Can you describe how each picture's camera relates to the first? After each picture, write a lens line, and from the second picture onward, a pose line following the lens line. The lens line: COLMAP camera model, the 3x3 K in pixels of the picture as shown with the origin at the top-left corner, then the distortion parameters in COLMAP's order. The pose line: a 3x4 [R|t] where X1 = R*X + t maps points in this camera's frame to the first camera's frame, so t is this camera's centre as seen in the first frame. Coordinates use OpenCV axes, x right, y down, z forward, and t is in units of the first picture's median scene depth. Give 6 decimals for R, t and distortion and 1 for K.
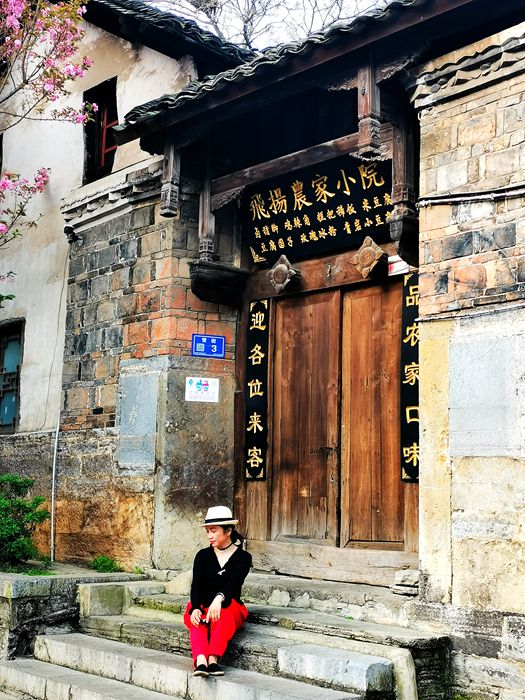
lens RADIAL K [[993.2, 0, 262.6], [0, 993.2, 347.8], [0, 0, 1]] dist [0.045351, 0.000000]
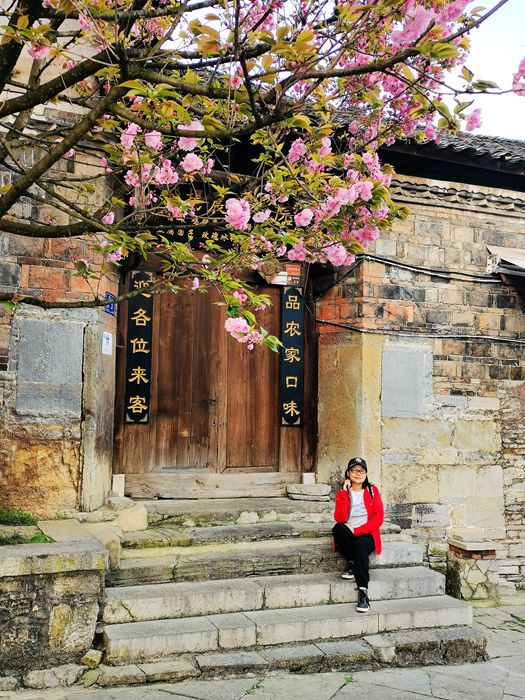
lens RADIAL K [[666.4, 0, 262.2], [0, 666.4, 349.4], [0, 0, 1]] dist [0.019355, 0.000000]
pose [[0.358233, 0.056198, 0.931939, -0.762674], [-0.162566, 0.986693, 0.002990, 0.020787], [-0.919370, -0.152573, 0.362602, 0.640351]]
